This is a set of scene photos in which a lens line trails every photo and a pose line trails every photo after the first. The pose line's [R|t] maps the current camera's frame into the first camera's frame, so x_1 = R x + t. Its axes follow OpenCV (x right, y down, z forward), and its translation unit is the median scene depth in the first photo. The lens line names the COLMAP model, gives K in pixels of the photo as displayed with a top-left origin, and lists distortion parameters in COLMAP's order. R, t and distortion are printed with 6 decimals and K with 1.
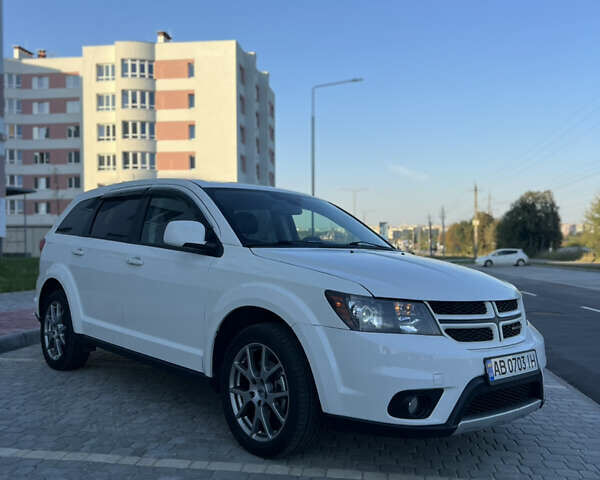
lens RADIAL K [[596.9, 0, 295.3], [0, 596.9, 238.2], [0, 0, 1]] dist [0.026035, 0.000000]
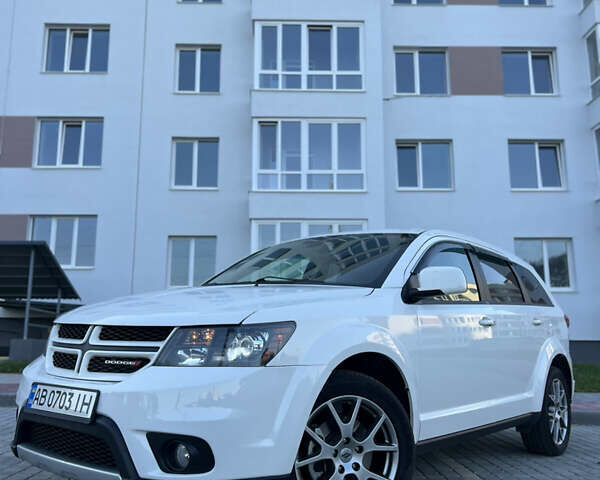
lens RADIAL K [[596.9, 0, 298.1], [0, 596.9, 245.3], [0, 0, 1]] dist [0.026035, 0.000000]
pose [[0.154192, -0.179007, -0.971690, 0.773264], [-0.006042, 0.983262, -0.182098, 0.093371], [0.988022, 0.033949, 0.150530, 0.737309]]
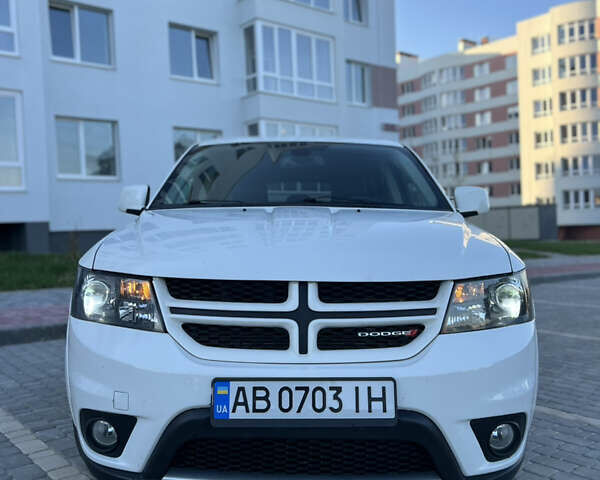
lens RADIAL K [[596.9, 0, 298.5], [0, 596.9, 239.1], [0, 0, 1]] dist [0.026035, 0.000000]
pose [[0.742698, -0.016533, -0.669423, 0.449527], [0.036769, 0.999194, 0.016115, 0.035233], [0.668616, -0.036583, 0.742707, 0.370647]]
